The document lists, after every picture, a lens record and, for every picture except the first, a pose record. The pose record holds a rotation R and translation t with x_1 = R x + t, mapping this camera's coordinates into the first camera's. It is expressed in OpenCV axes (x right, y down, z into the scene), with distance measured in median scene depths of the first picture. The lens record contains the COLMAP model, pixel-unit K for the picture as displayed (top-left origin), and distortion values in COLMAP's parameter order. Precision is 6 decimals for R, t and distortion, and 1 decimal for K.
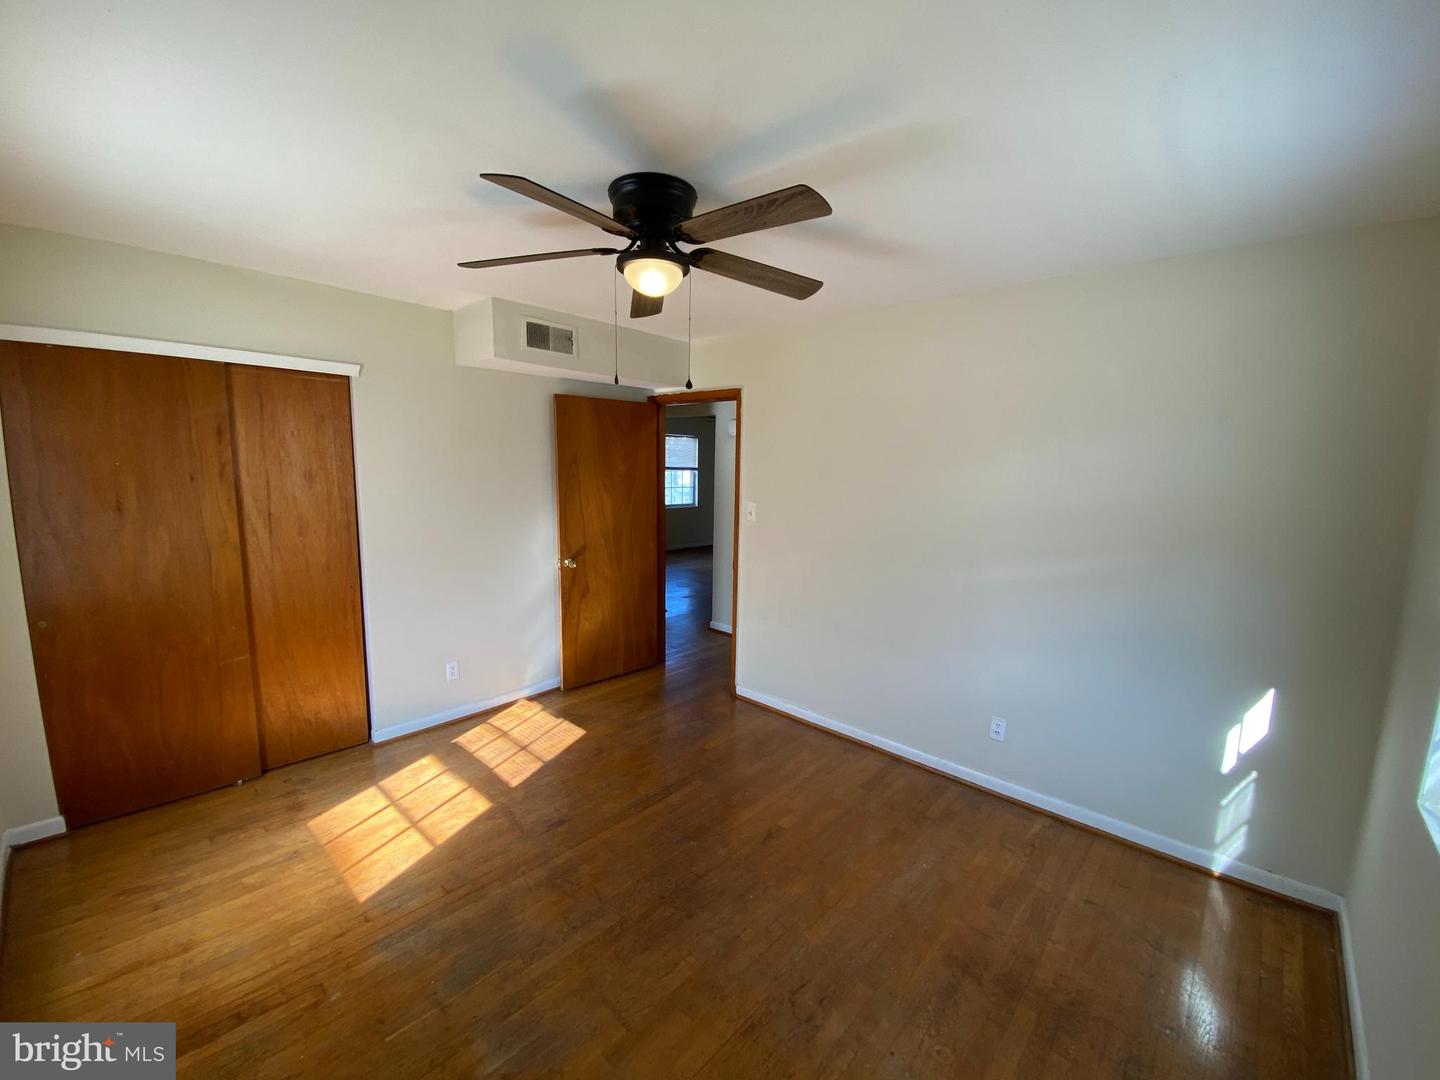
lens RADIAL K [[589.1, 0, 720.0], [0, 589.1, 540.0], [0, 0, 1]] dist [0.055757, -0.036141]
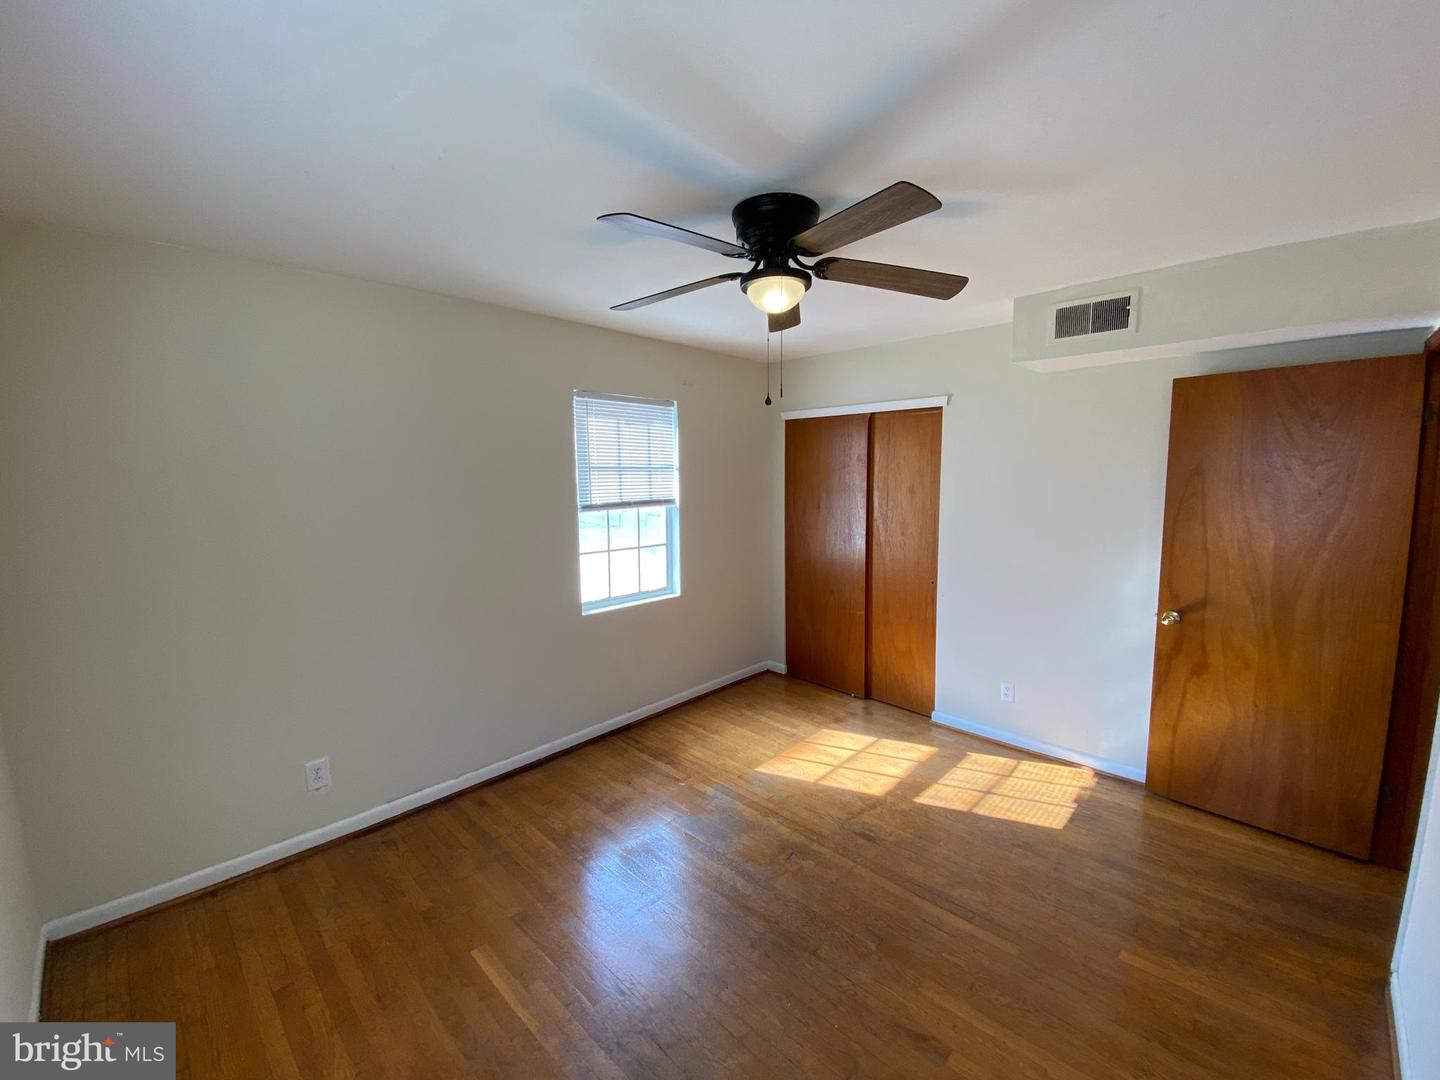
lens RADIAL K [[589.1, 0, 720.0], [0, 589.1, 540.0], [0, 0, 1]] dist [0.055757, -0.036141]
pose [[-0.025347, 0.094414, -0.995210, 0.637333], [-0.121040, 0.987916, 0.096805, -0.078182], [0.992324, 0.122914, -0.013613, 0.658169]]
